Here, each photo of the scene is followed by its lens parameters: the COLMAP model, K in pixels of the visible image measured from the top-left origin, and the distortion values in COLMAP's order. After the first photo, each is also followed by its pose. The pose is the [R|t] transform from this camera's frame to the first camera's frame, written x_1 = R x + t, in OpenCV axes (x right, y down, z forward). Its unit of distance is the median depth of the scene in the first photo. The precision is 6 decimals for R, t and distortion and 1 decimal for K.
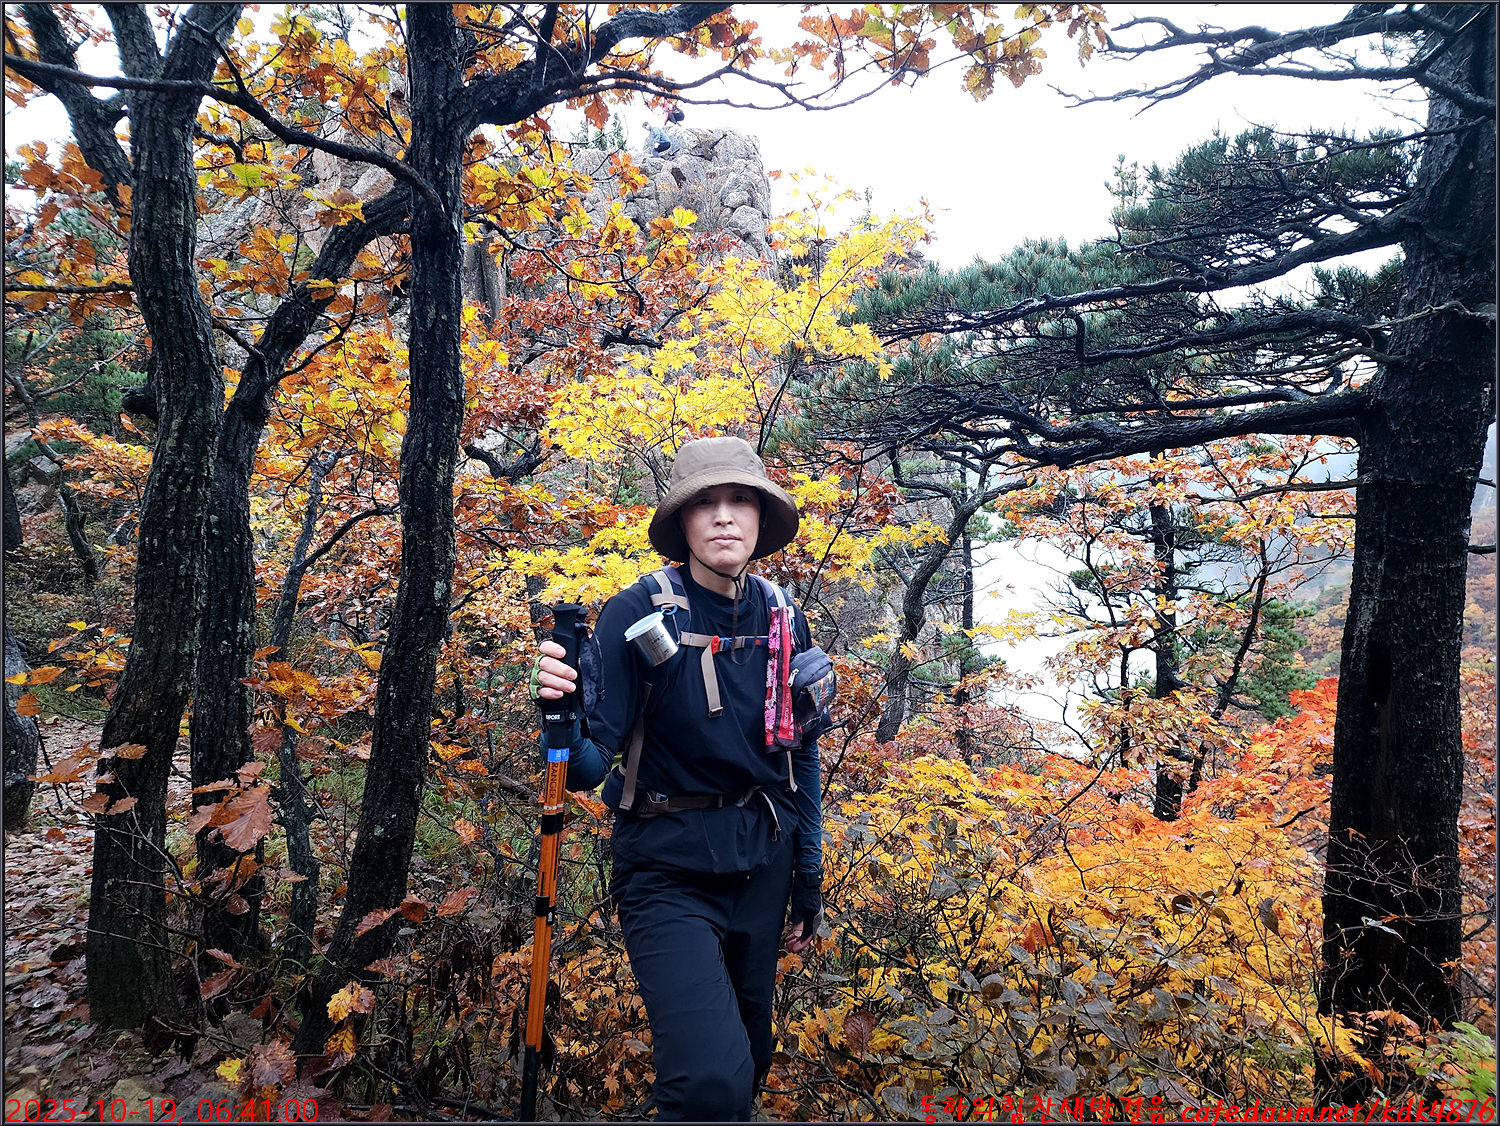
lens RADIAL K [[1000.5, 0, 750.0], [0, 1000.5, 563.0], [0, 0, 1]] dist [0.079495, -0.071080]
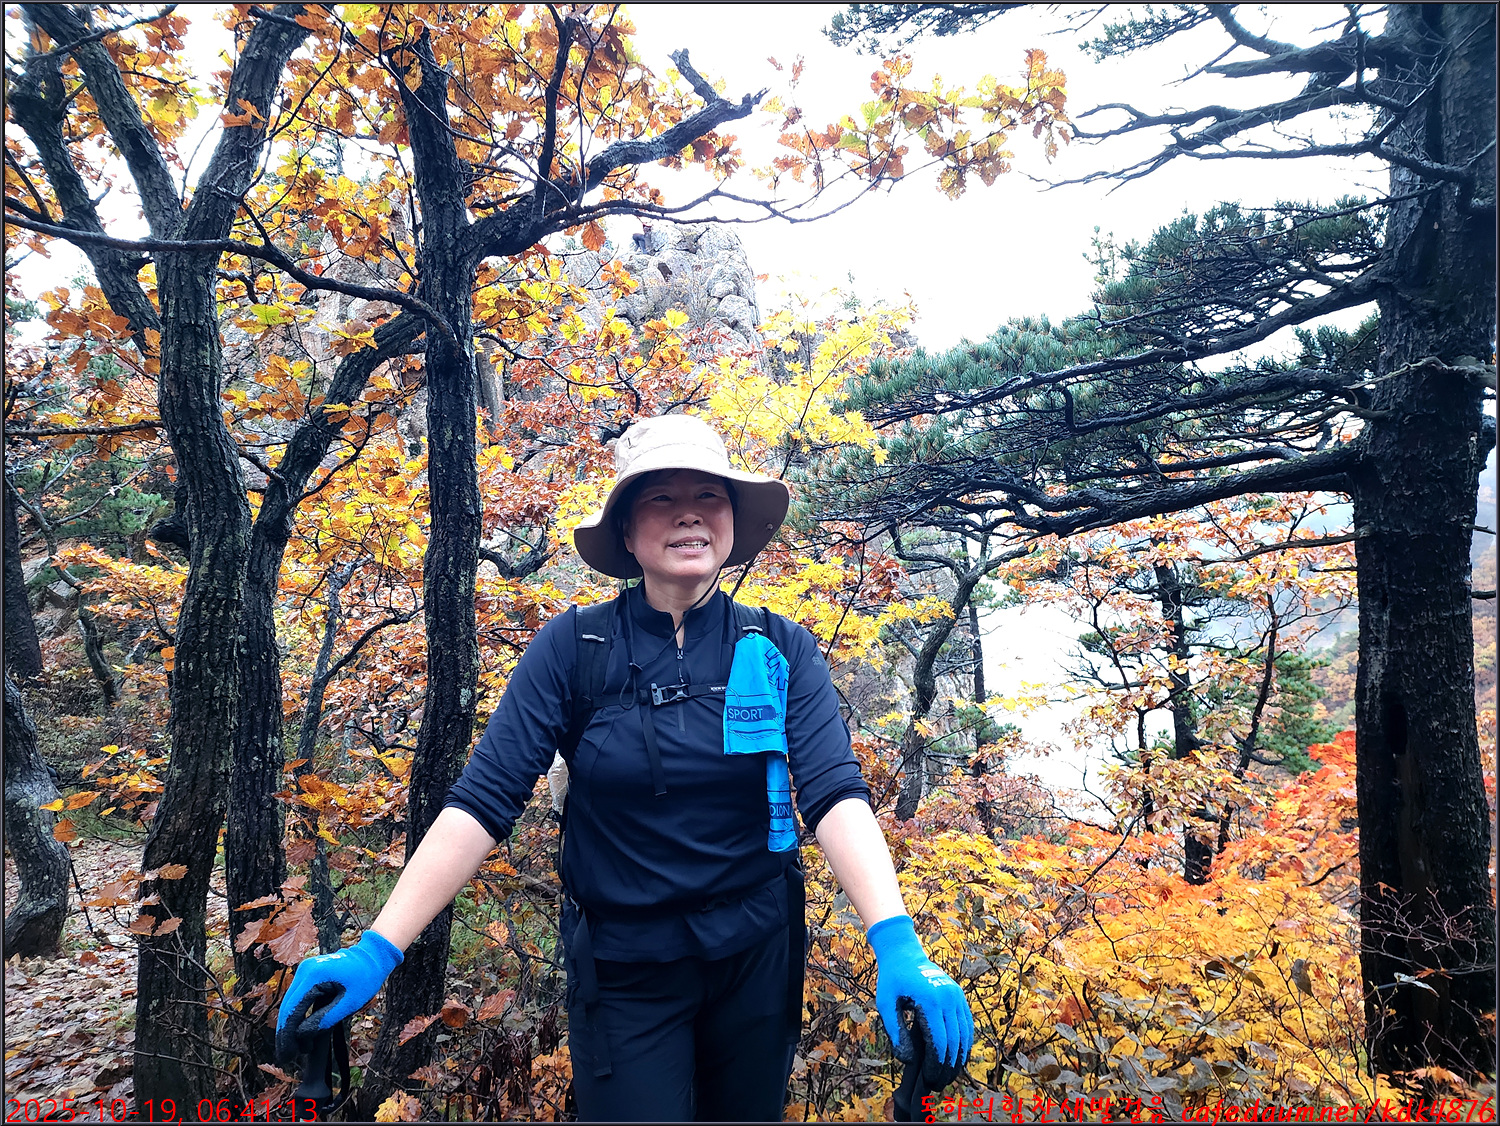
lens RADIAL K [[1003.1, 0, 736.2], [0, 1003.1, 583.0], [0, 0, 1]] dist [0.078667, -0.071866]
pose [[0.998128, -0.058994, -0.016133, -0.003551], [0.057933, 0.996530, -0.059768, -0.006417], [0.019603, 0.058722, 0.998082, -0.019951]]
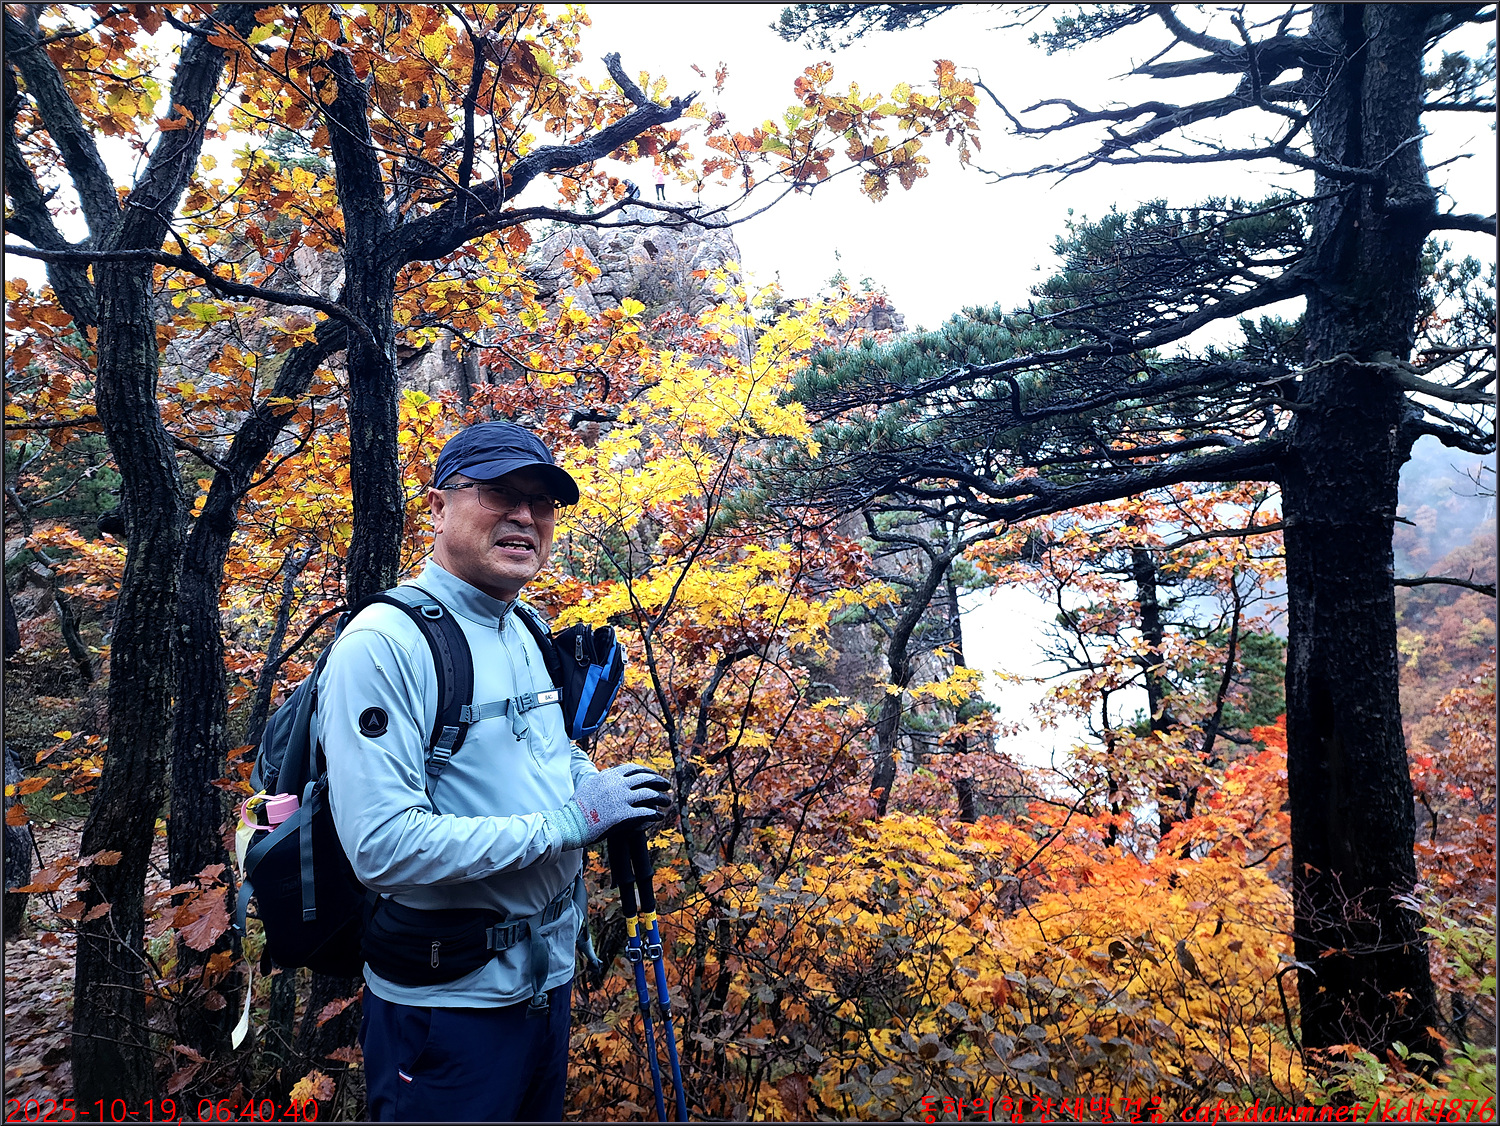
lens RADIAL K [[1007.2, 0, 735.1], [0, 1007.2, 561.4], [0, 0, 1]] dist [0.072797, -0.067497]
pose [[0.998159, -0.059522, -0.011627, 0.043185], [0.058762, 0.996625, -0.057320, -0.013286], [0.015000, 0.056531, 0.998288, -0.040308]]
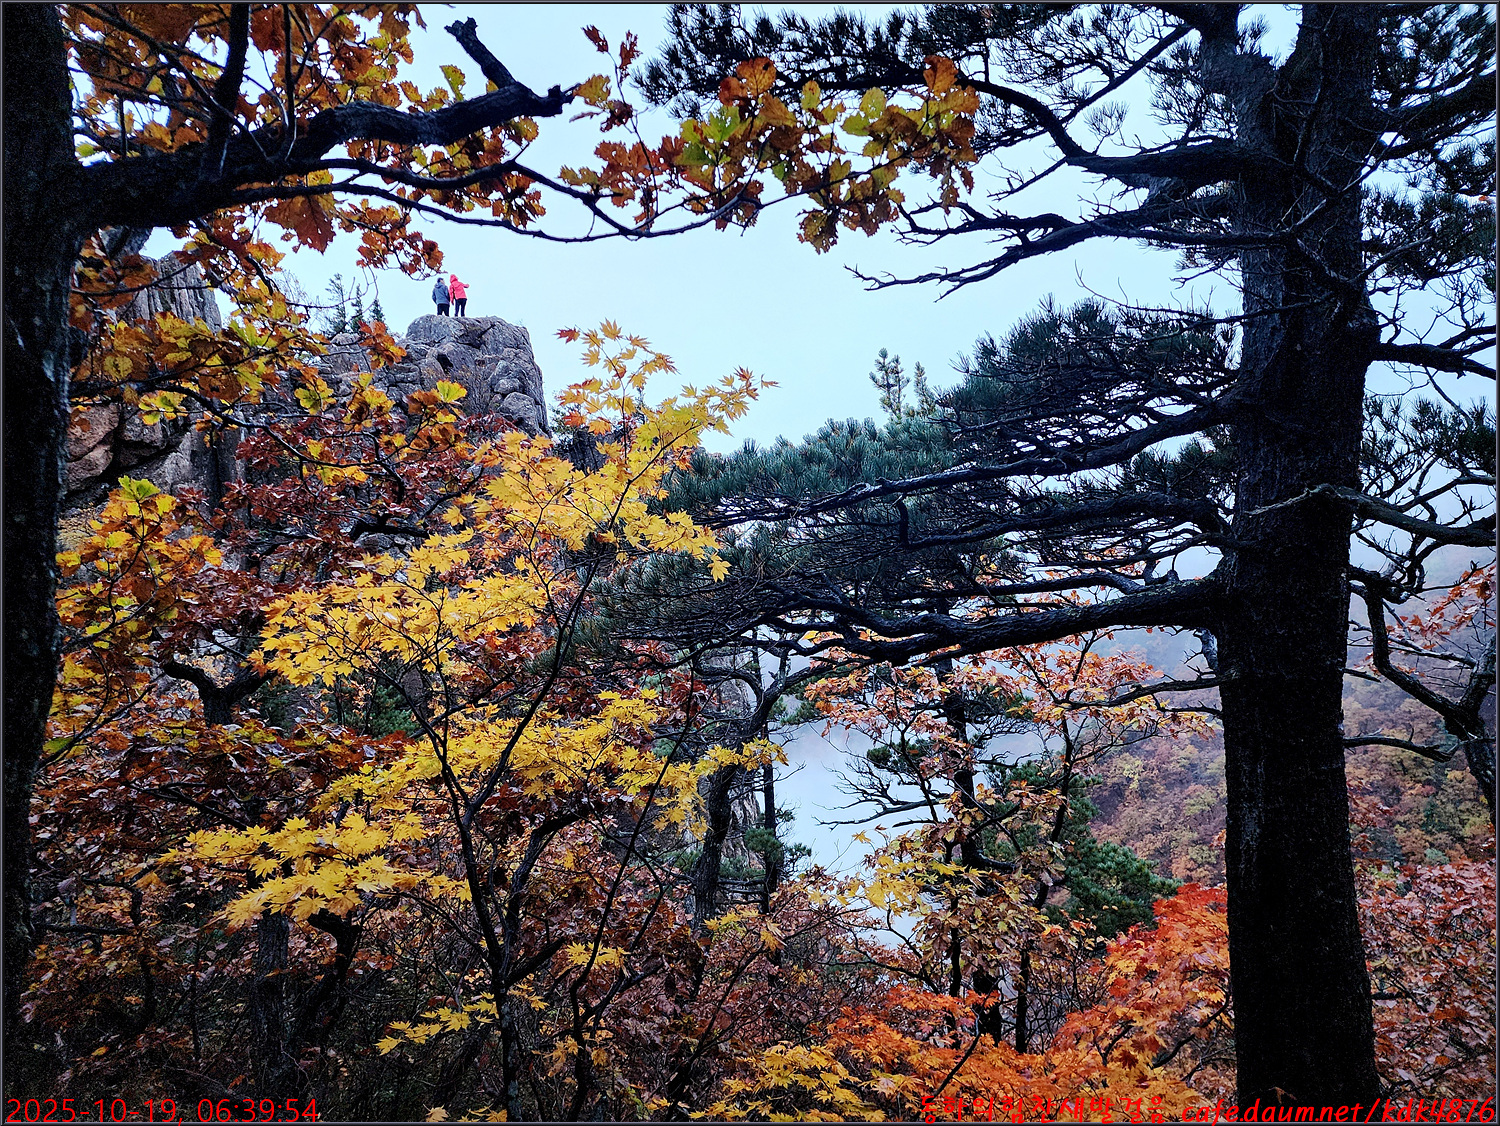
lens RADIAL K [[994.0, 0, 756.7], [0, 994.0, 566.0], [0, 0, 1]] dist [0.086709, -0.075436]
pose [[0.973660, -0.025545, 0.226568, -0.010971], [0.064096, 0.984298, -0.164467, -0.048098], [-0.218809, 0.174657, 0.960009, 0.181448]]
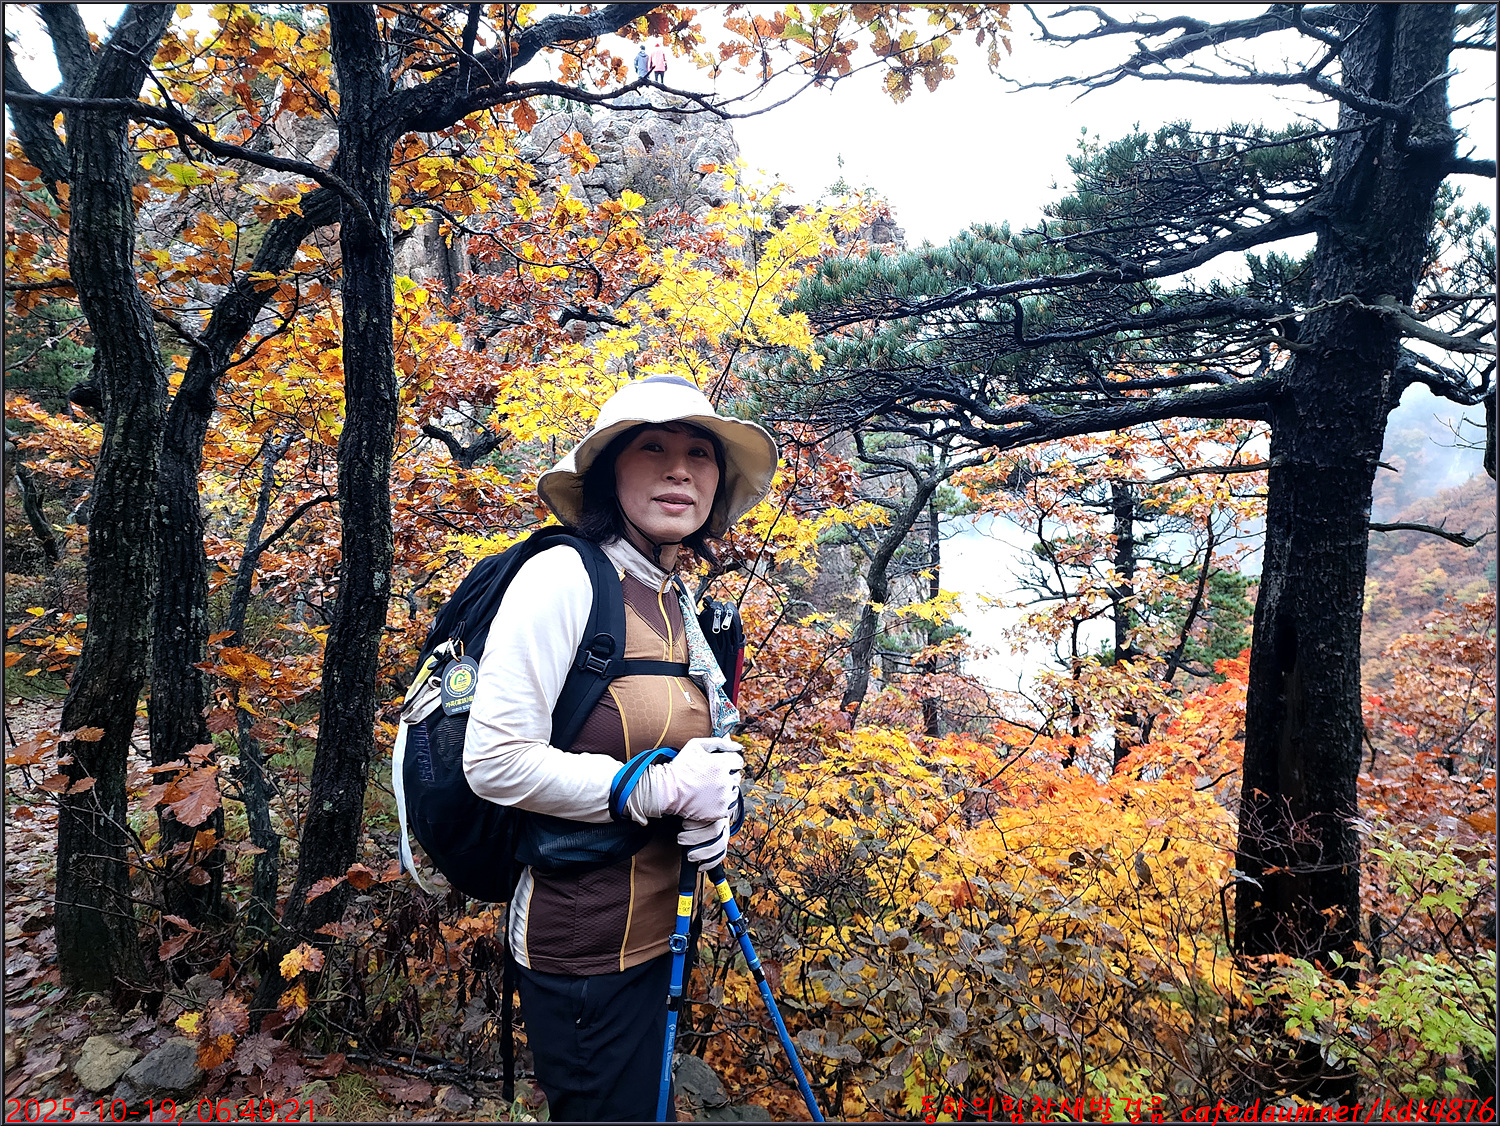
lens RADIAL K [[1006.0, 0, 757.7], [0, 1006.0, 582.6], [0, 0, 1]] dist [0.073757, -0.068191]
pose [[0.999579, -0.008486, 0.027743, 0.032279], [0.007137, 0.998805, 0.048351, -0.010558], [-0.028120, -0.048133, 0.998445, -0.040100]]
